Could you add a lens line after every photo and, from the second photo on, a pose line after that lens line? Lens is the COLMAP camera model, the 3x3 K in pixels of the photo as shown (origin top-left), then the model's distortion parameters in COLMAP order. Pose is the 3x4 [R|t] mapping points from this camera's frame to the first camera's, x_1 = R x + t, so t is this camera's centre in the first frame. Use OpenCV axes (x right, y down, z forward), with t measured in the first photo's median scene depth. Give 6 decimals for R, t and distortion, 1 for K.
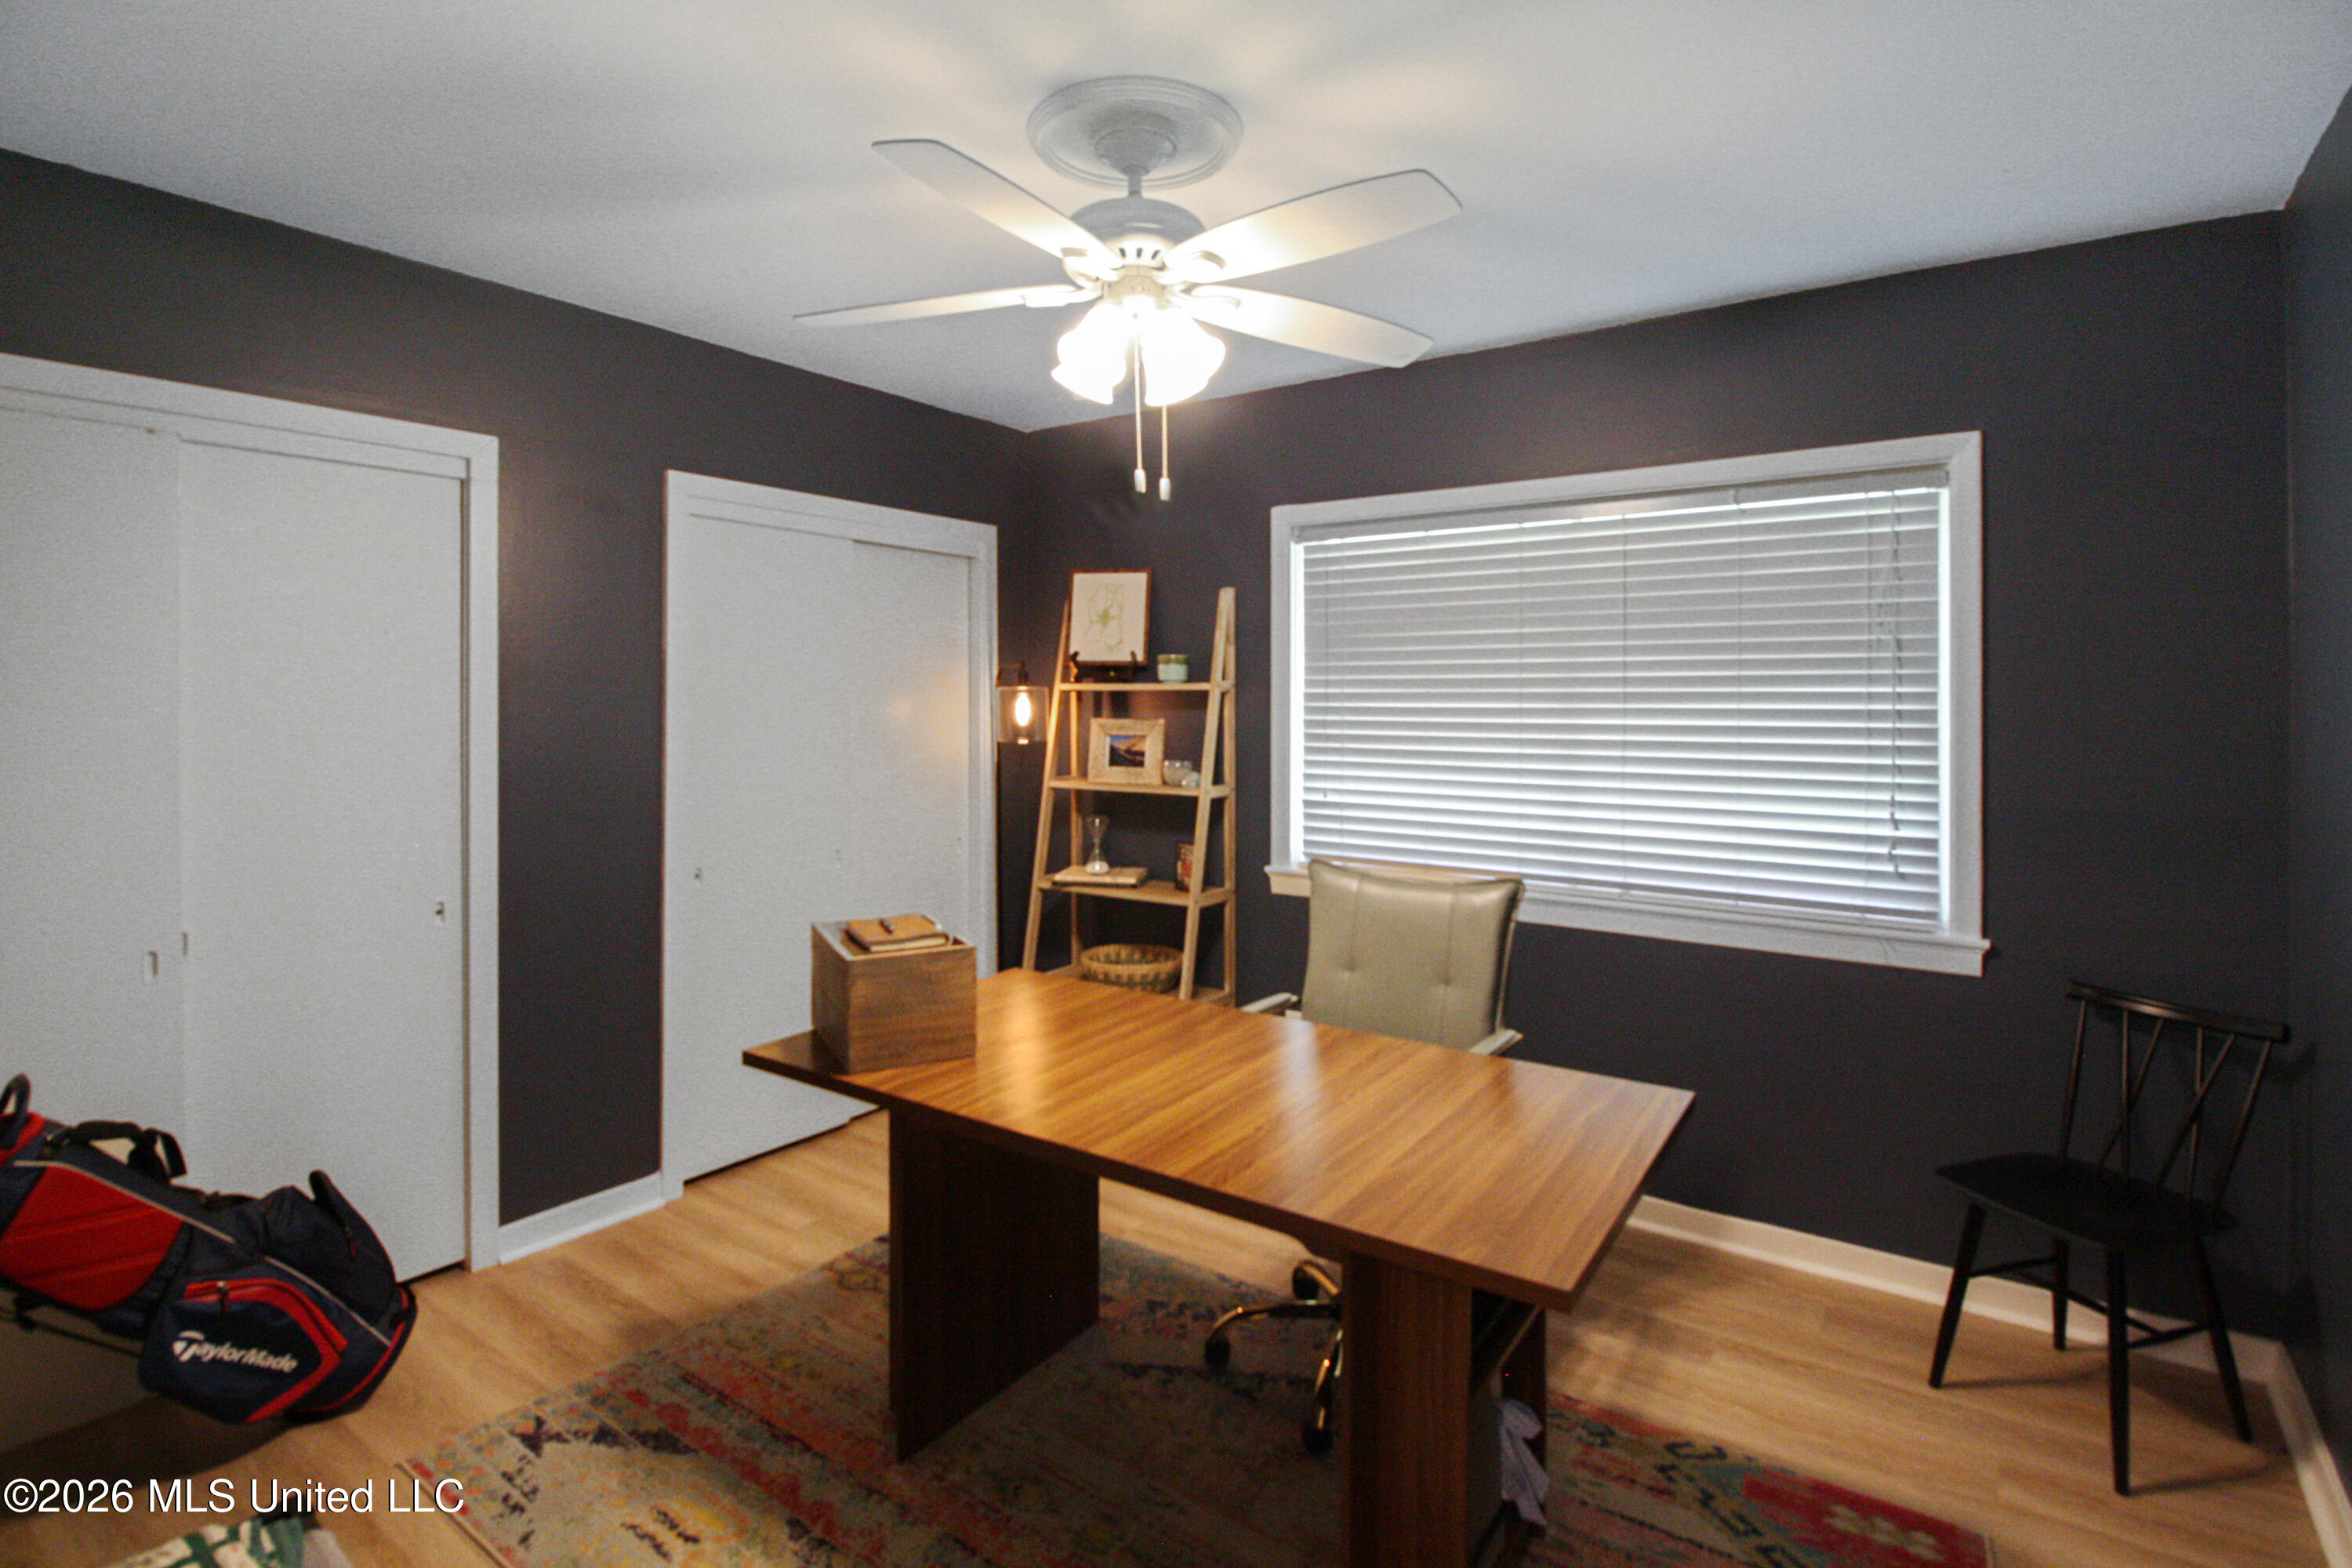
lens RADIAL K [[1119.6, 0, 1192.5], [0, 1119.6, 718.7], [0, 0, 1]] dist [-0.001265, -0.013181]
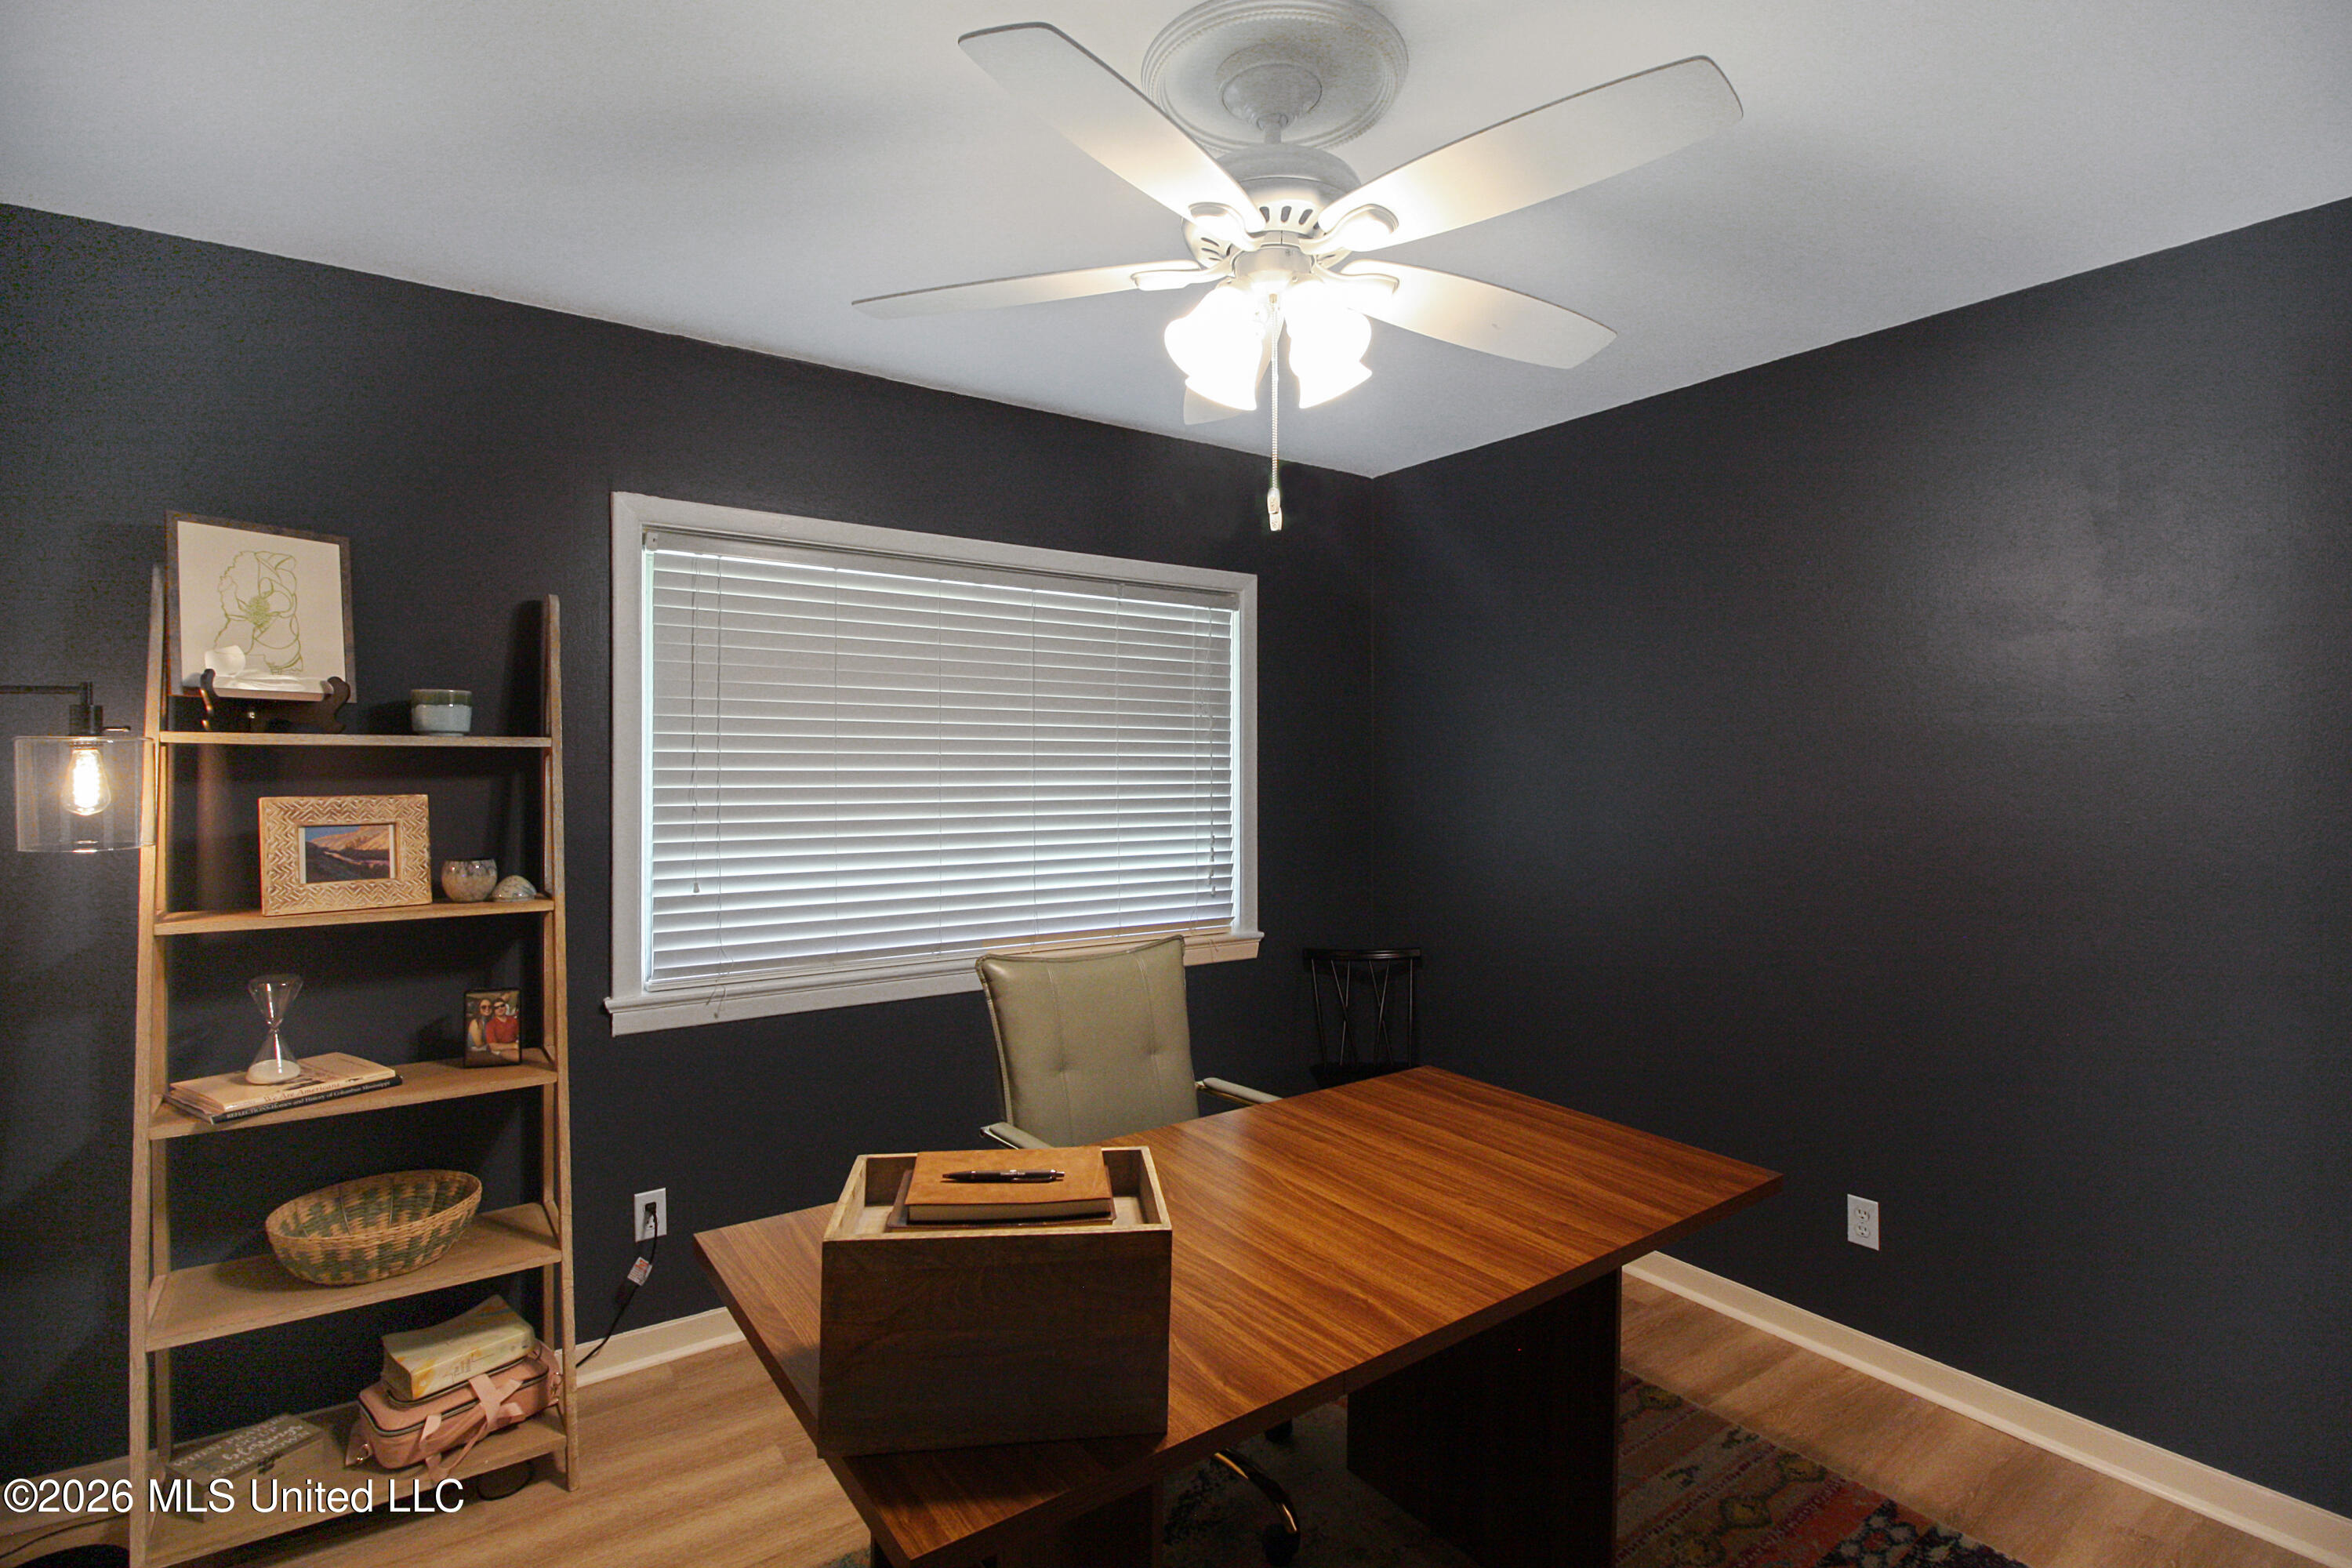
lens RADIAL K [[1074.3, 0, 1167.2], [0, 1074.3, 762.3], [0, 0, 1]] dist [-0.002923, -0.000545]
pose [[0.368545, -0.001183, 0.929609, -0.433194], [0.013165, 0.999906, -0.003947, -0.009860], [-0.929517, 0.013693, 0.368526, 0.425286]]
